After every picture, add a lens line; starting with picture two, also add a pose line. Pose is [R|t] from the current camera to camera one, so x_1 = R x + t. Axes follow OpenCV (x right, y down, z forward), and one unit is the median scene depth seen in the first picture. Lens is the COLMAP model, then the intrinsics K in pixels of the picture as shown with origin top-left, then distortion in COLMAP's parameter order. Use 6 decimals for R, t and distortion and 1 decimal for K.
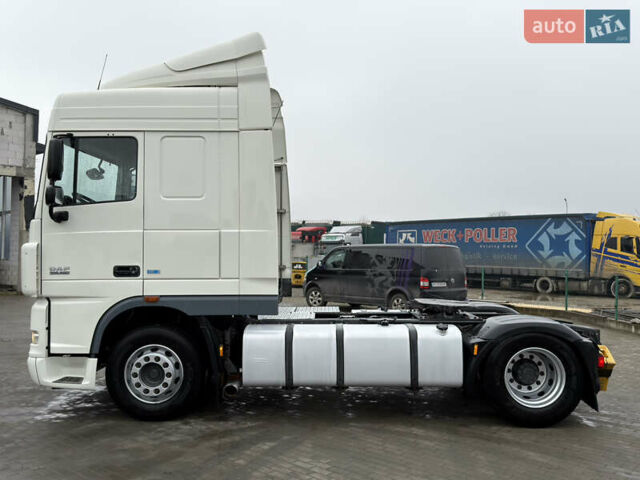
lens RADIAL K [[646.9, 0, 320.0], [0, 646.9, 240.0], [0, 0, 1]] dist [0.071951, -0.015089]
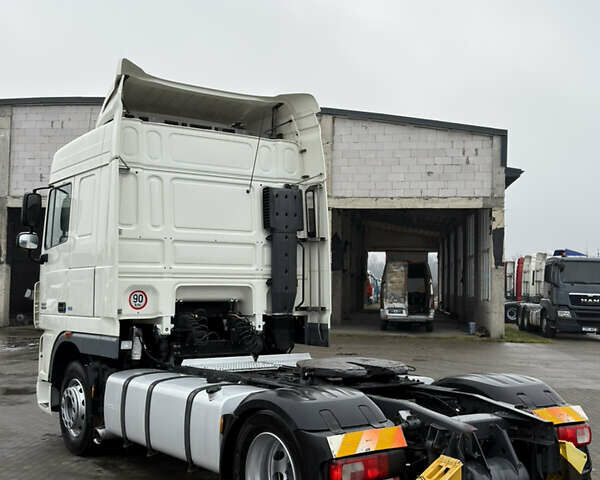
lens RADIAL K [[798.5, 0, 289.0], [0, 798.5, 245.0], [0, 0, 1]] dist [0.140440, -0.039626]
pose [[0.585810, -0.043465, -0.809282, 0.998681], [0.009203, 0.998853, -0.046984, 0.011200], [0.810396, 0.020076, 0.585538, 0.519078]]
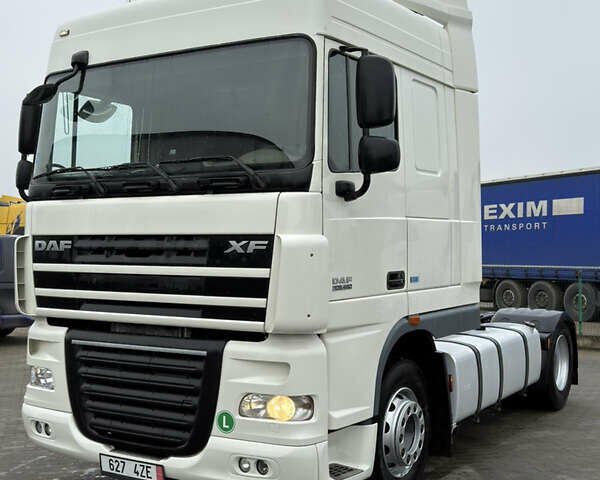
lens RADIAL K [[798.5, 0, 289.0], [0, 798.5, 245.0], [0, 0, 1]] dist [0.140440, -0.039626]
pose [[0.526077, -0.003984, 0.850427, -1.025660], [-0.013594, 0.999822, 0.013093, 0.004028], [-0.850328, -0.018448, 0.525930, 0.668686]]
